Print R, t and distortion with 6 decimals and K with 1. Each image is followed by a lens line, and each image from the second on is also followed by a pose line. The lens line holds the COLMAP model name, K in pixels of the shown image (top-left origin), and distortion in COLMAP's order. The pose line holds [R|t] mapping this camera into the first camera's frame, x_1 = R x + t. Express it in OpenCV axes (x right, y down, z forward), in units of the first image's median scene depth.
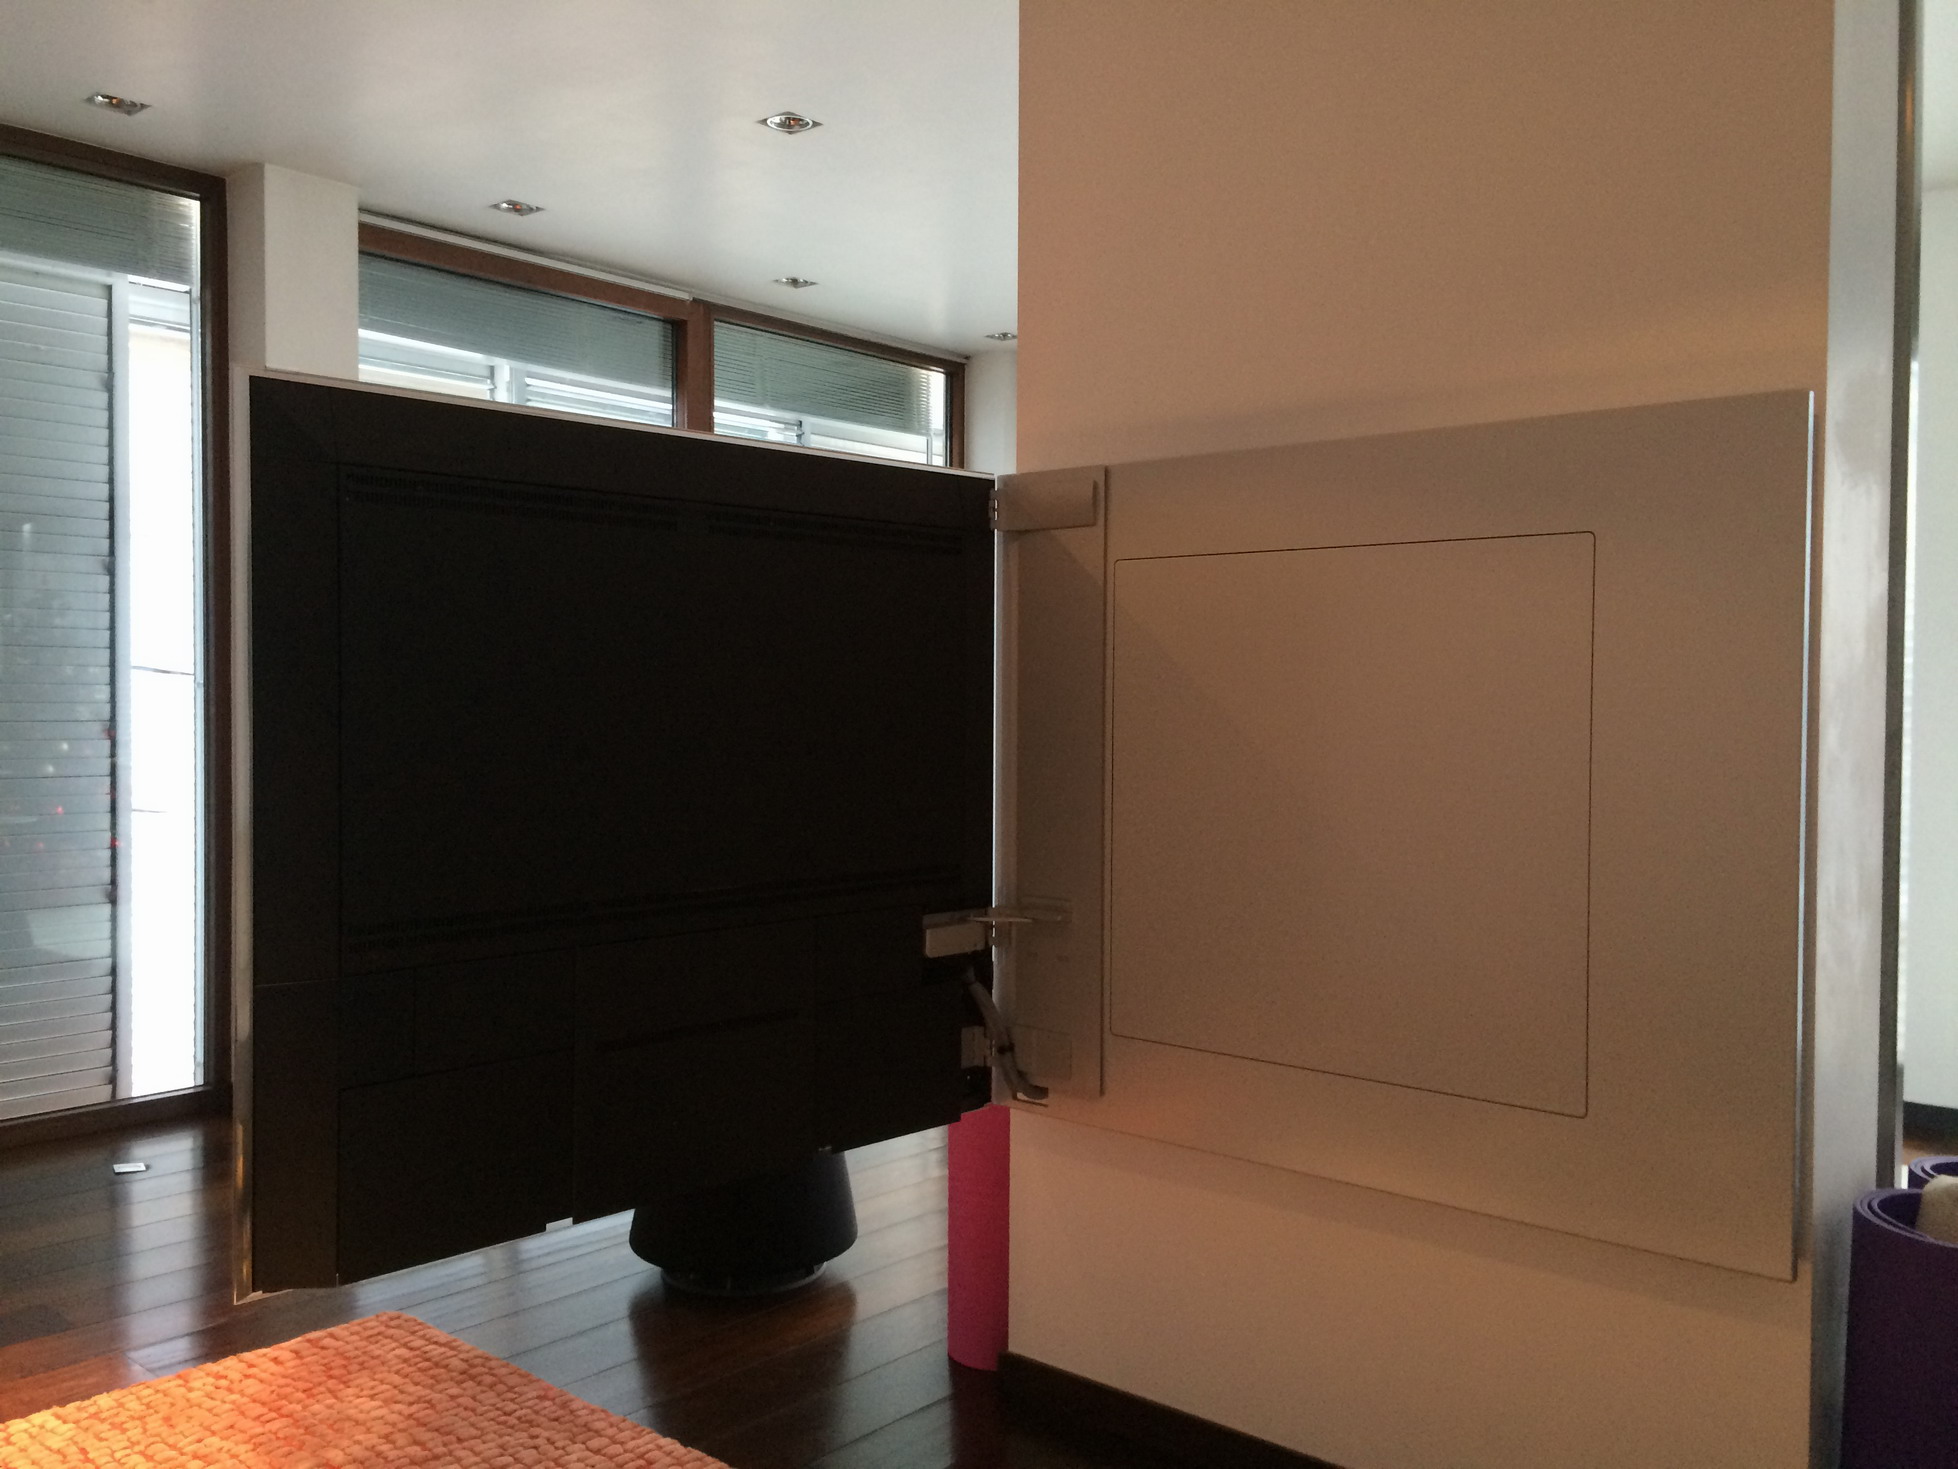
lens RADIAL K [[1680.5, 0, 979.0], [0, 1680.5, 734.5], [0, 0, 1]] dist [0.121788, -0.154579]
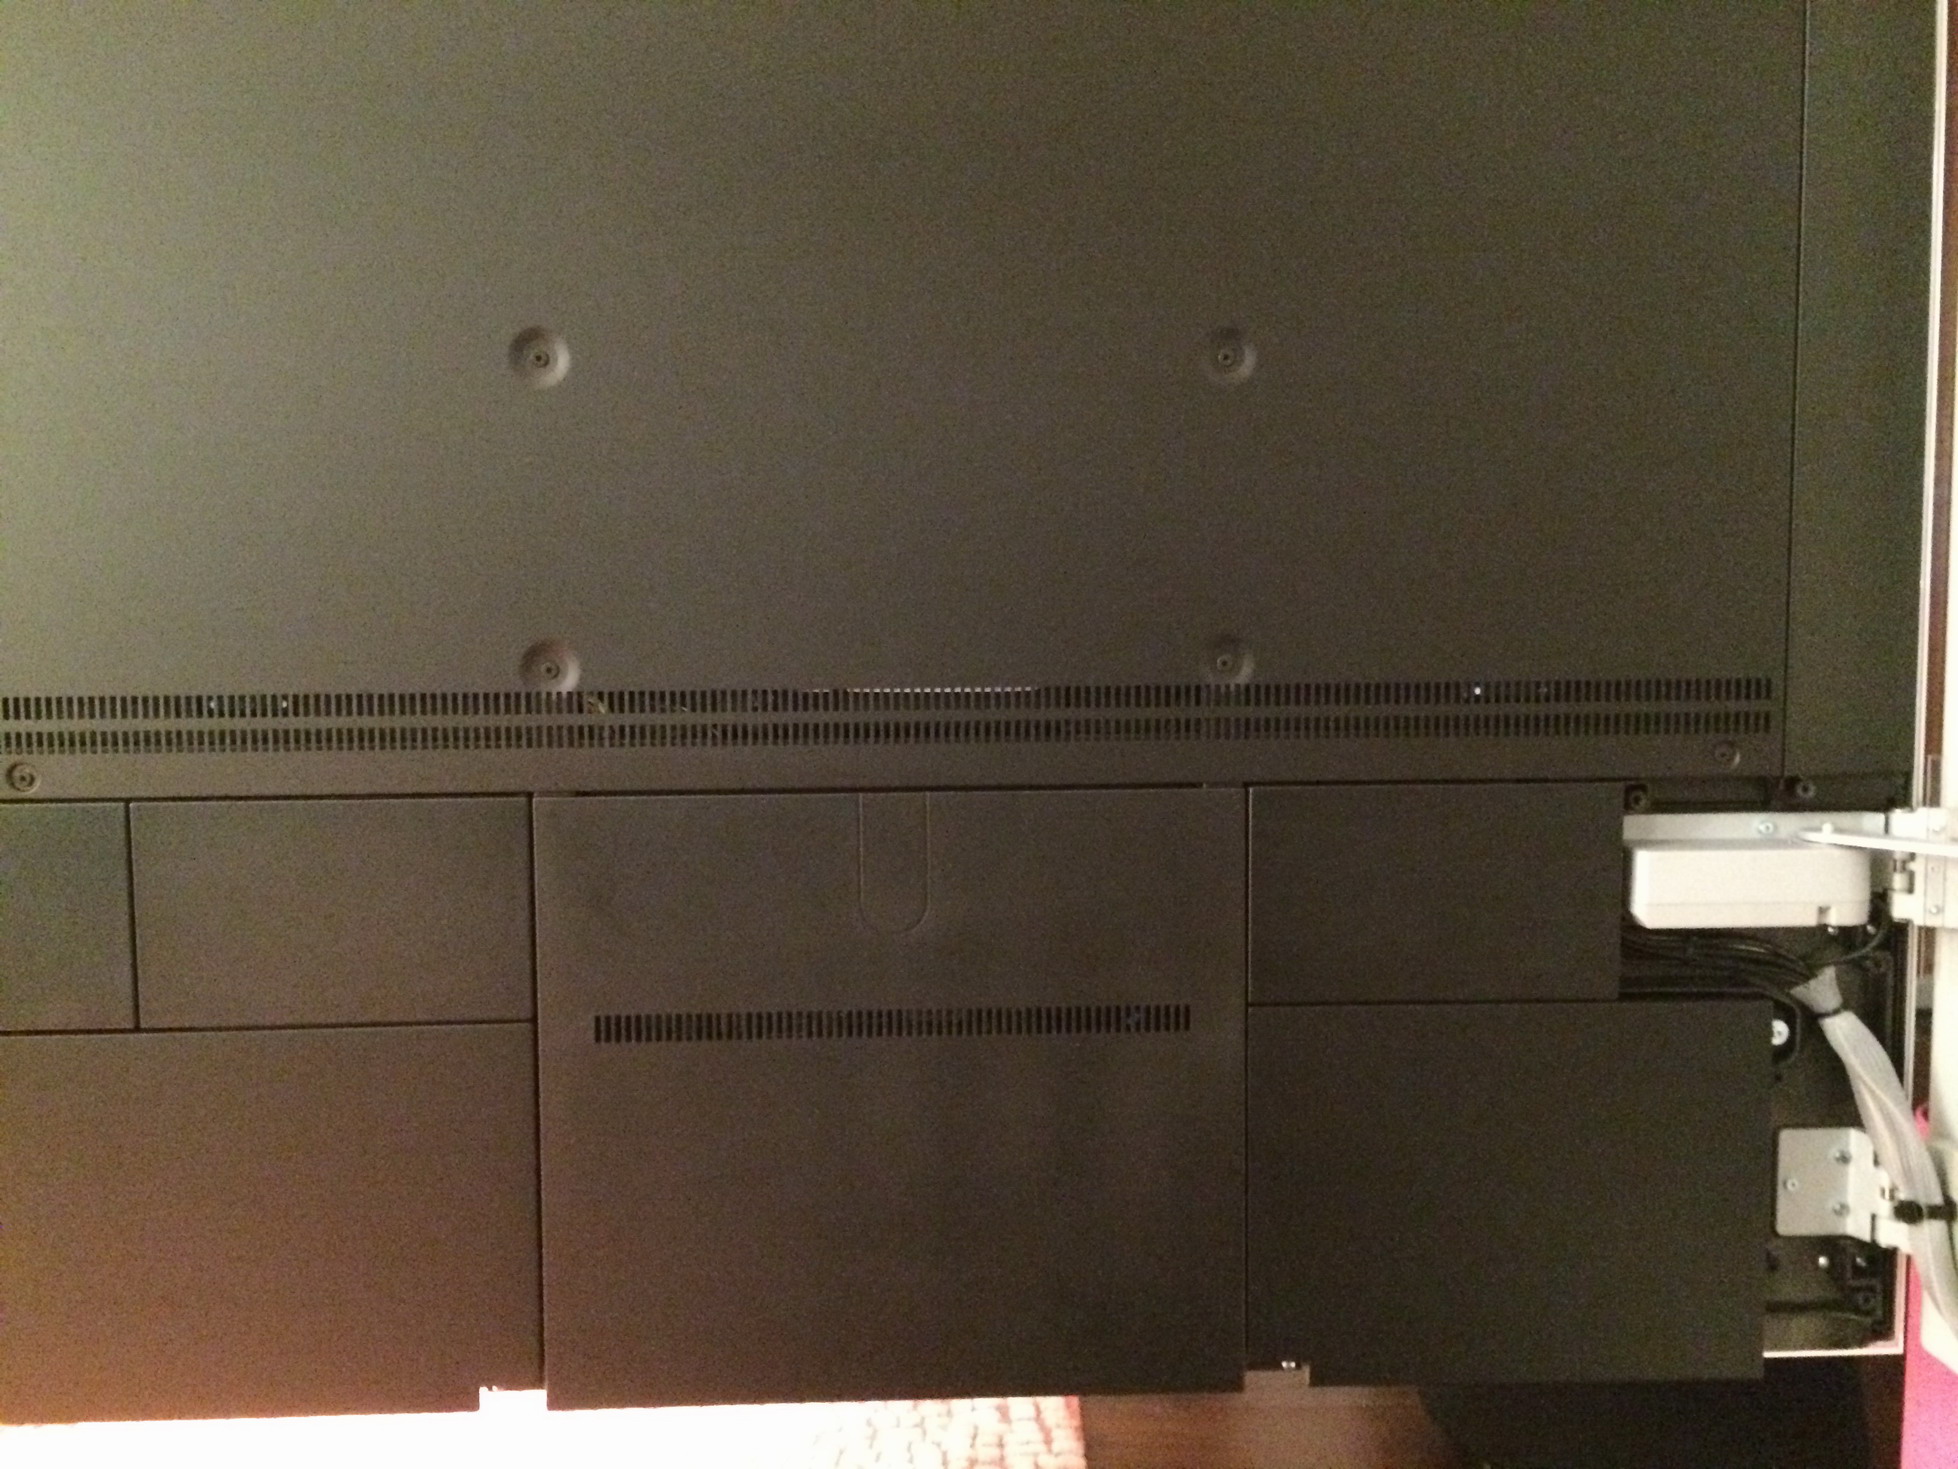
lens RADIAL K [[1680.5, 0, 979.0], [0, 1680.5, 734.5], [0, 0, 1]] dist [0.121788, -0.154579]
pose [[0.706704, 0.033052, -0.706737, 0.128647], [0.001609, 0.998831, 0.048322, 0.070224], [0.707508, -0.035286, 0.705824, 0.618861]]
